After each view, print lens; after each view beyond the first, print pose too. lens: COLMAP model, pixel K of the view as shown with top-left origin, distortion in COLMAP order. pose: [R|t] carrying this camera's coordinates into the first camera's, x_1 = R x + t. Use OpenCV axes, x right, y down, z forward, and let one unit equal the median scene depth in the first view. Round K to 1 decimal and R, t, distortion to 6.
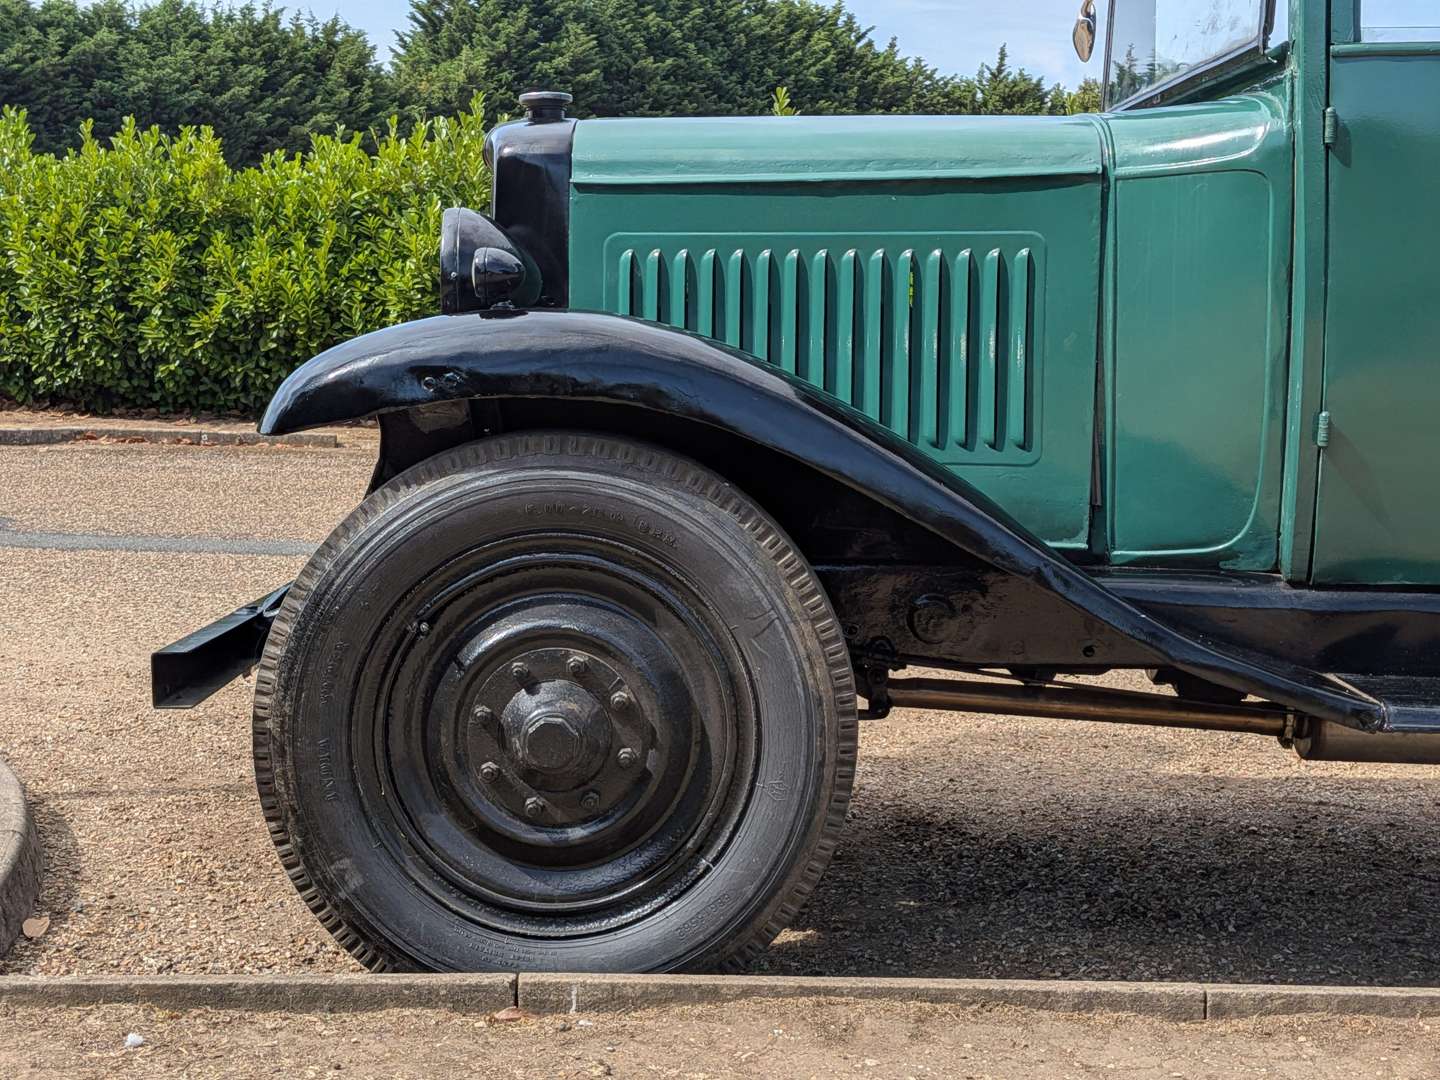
lens RADIAL K [[2046.1, 0, 718.5], [0, 2046.1, 449.1], [0, 0, 1]] dist [0.116912, -0.207693]
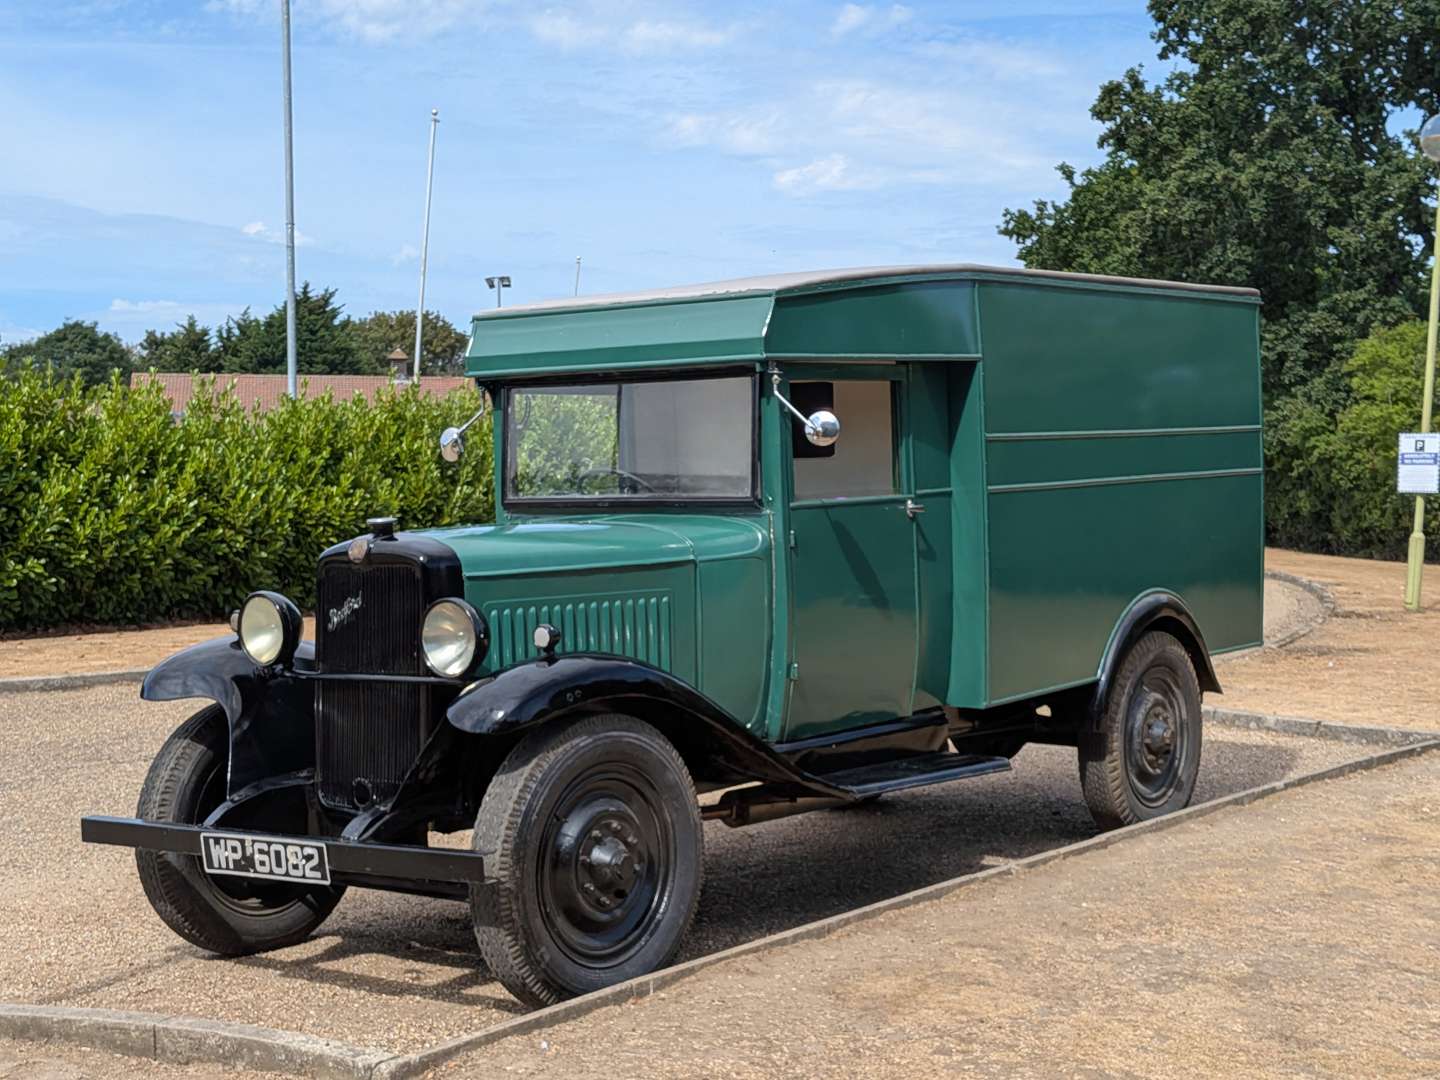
lens RADIAL K [[2019.2, 0, 686.8], [0, 2019.2, 537.0], [0, 0, 1]] dist [0.110208, -0.001903]
pose [[0.646279, -0.052549, 0.761290, -0.079592], [0.073880, 0.997248, 0.006118, -0.009749], [-0.759516, 0.052290, 0.648383, -0.018662]]
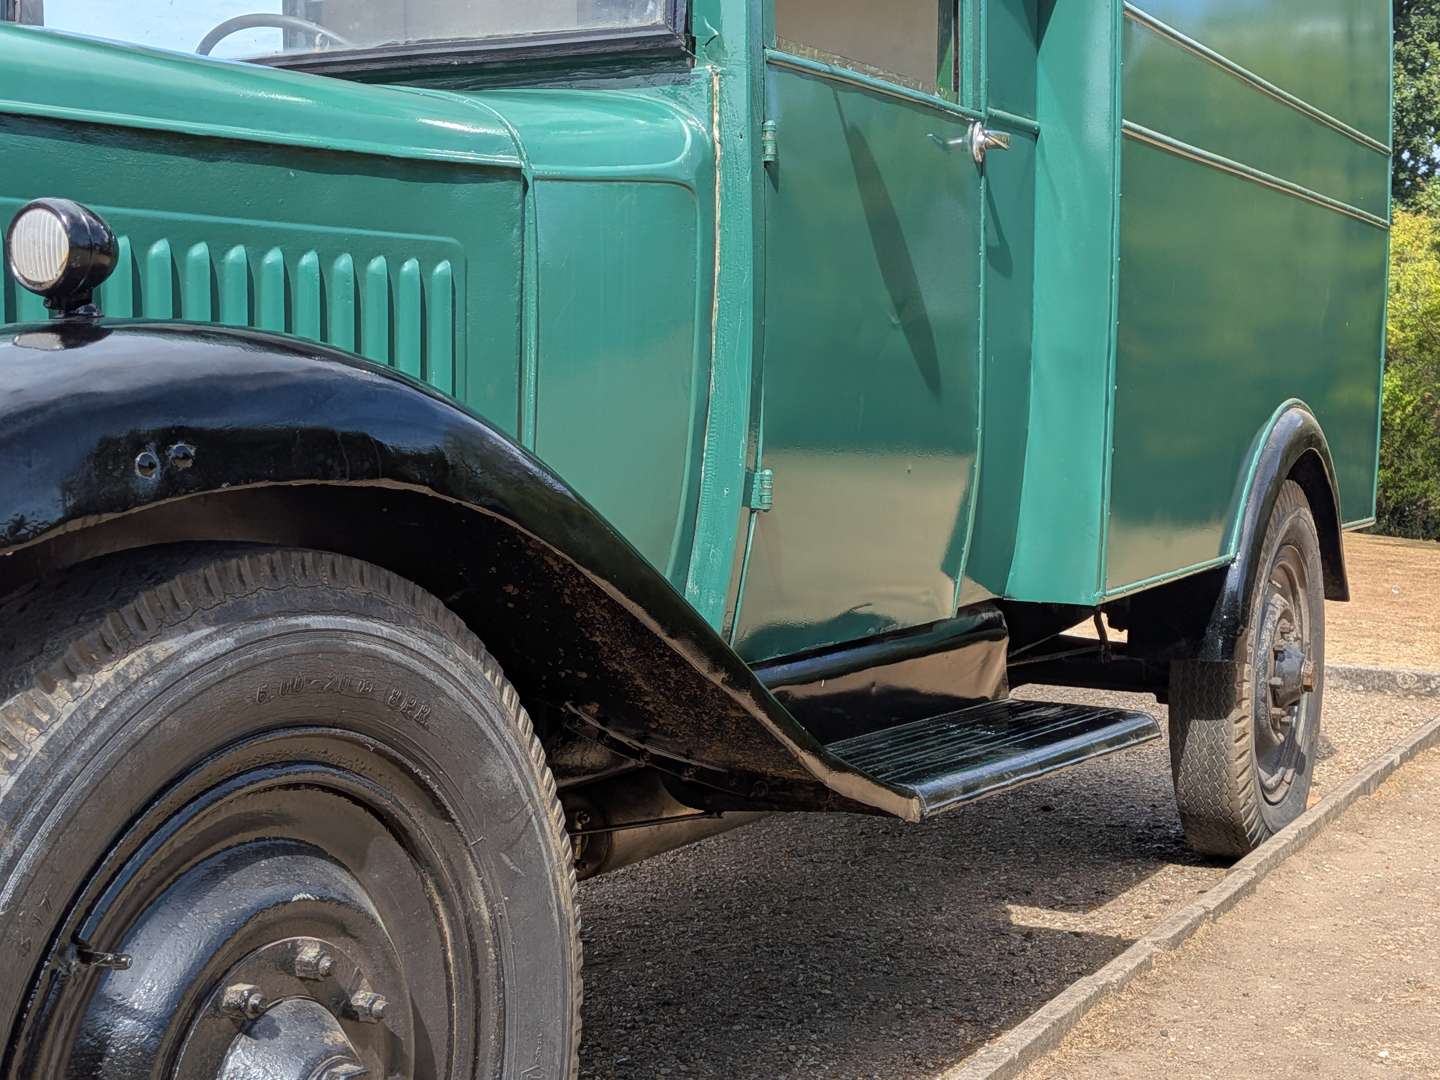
lens RADIAL K [[2019.2, 0, 686.8], [0, 2019.2, 537.0], [0, 0, 1]] dist [0.110208, -0.001903]
pose [[0.497055, -0.058762, 0.865727, -0.025704], [0.046406, 0.998077, 0.041101, -0.001470], [-0.866477, 0.019745, 0.498826, 0.033079]]
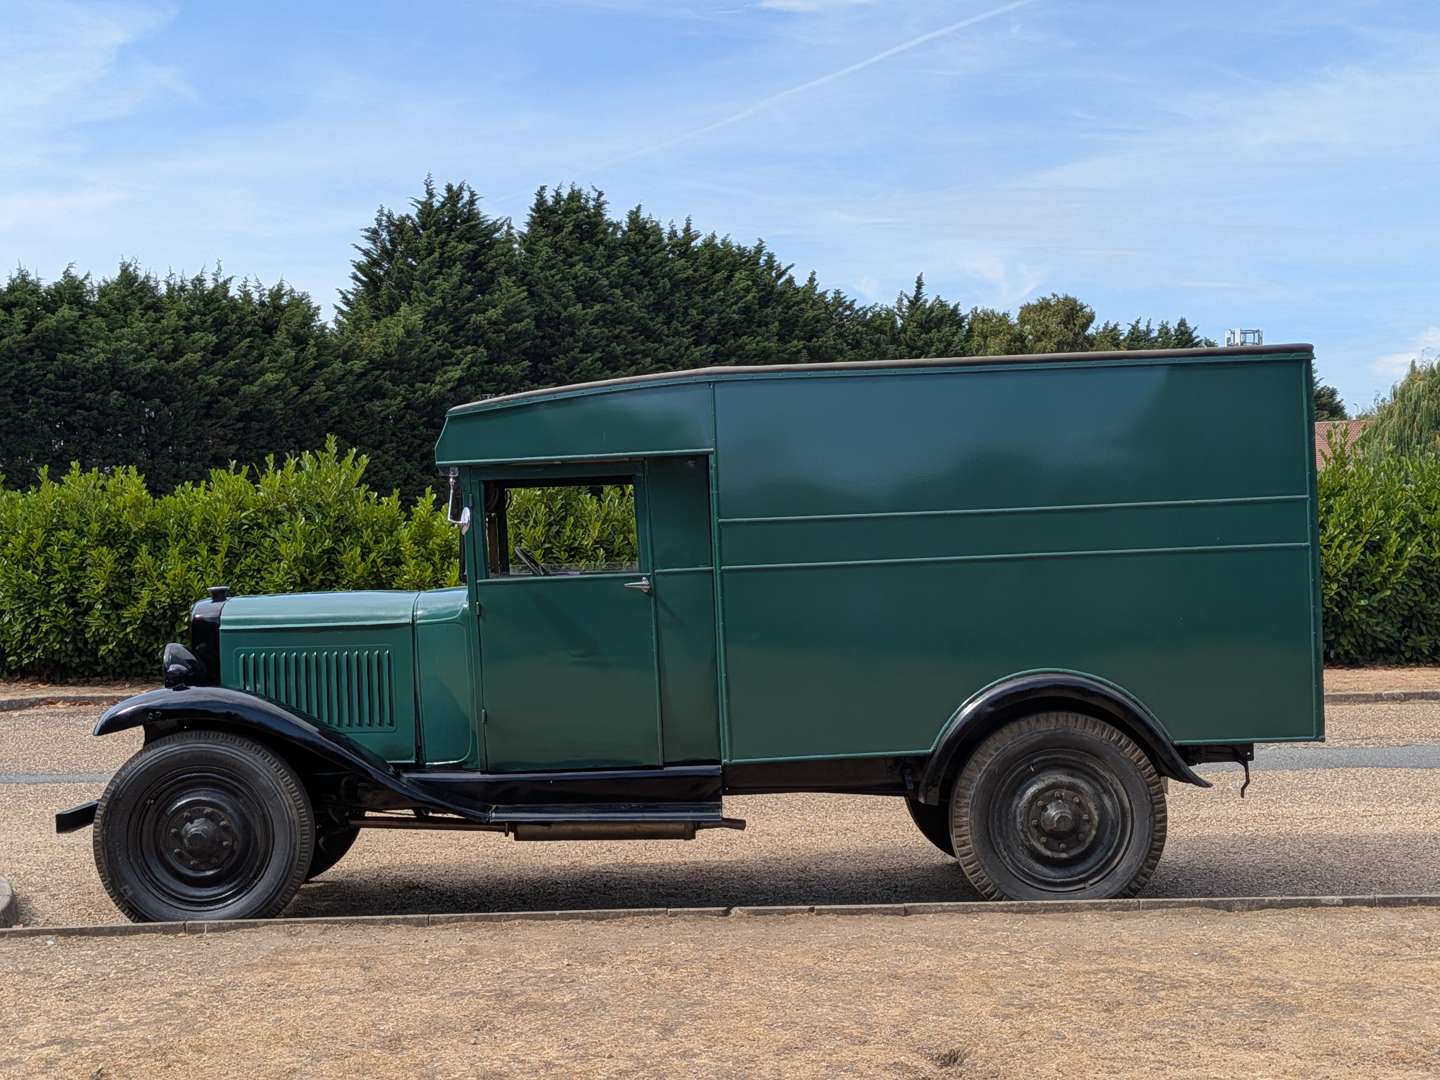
lens RADIAL K [[2087.2, 0, 720.0], [0, 2087.2, 540.0], [0, 0, 1]] dist [0.128103, -0.307466]
pose [[0.999191, -0.039344, 0.008304, 0.032684], [0.039756, 0.997570, -0.057208, -0.003932], [-0.006033, 0.057492, 0.998328, -0.100000]]
